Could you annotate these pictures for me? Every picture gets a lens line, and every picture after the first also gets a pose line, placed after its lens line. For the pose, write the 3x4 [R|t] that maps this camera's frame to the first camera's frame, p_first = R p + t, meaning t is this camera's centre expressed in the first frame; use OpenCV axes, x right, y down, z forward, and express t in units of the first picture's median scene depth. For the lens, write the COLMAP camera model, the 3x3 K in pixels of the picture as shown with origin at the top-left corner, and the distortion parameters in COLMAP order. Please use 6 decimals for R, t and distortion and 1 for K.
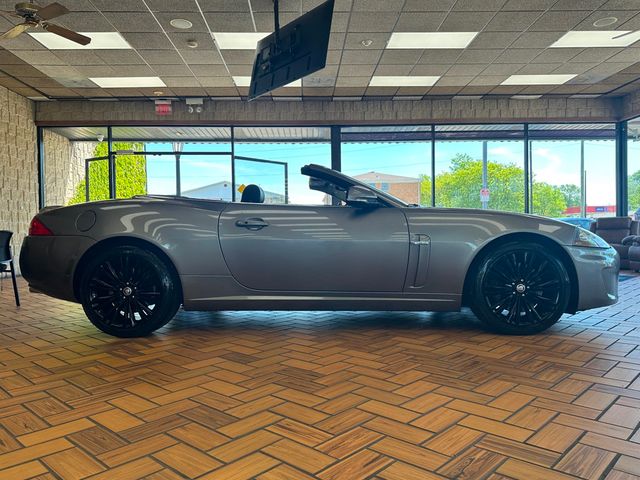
lens RADIAL K [[496.7, 0, 320.0], [0, 496.7, 240.0], [0, 0, 1]] dist [-0.002645, -0.005239]
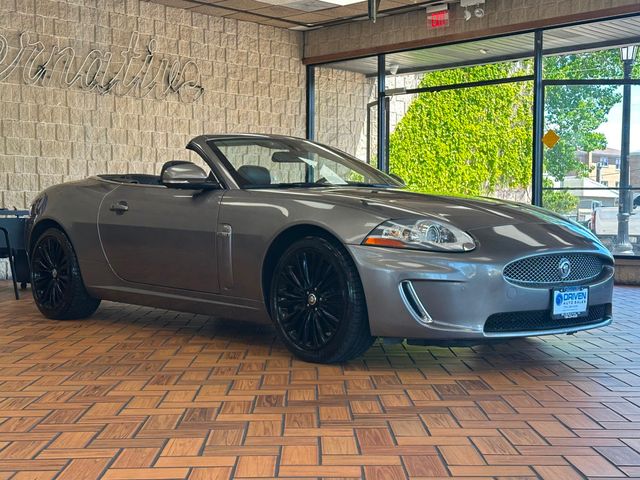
lens RADIAL K [[990.8, 0, 320.0], [0, 990.8, 240.0], [0, 0, 1]] dist [-0.116446, 0.036596]
pose [[0.690400, 0.021838, -0.723098, 0.491317], [-0.010082, 0.999738, 0.020567, -0.003325], [0.723357, -0.006909, 0.690439, 0.013995]]
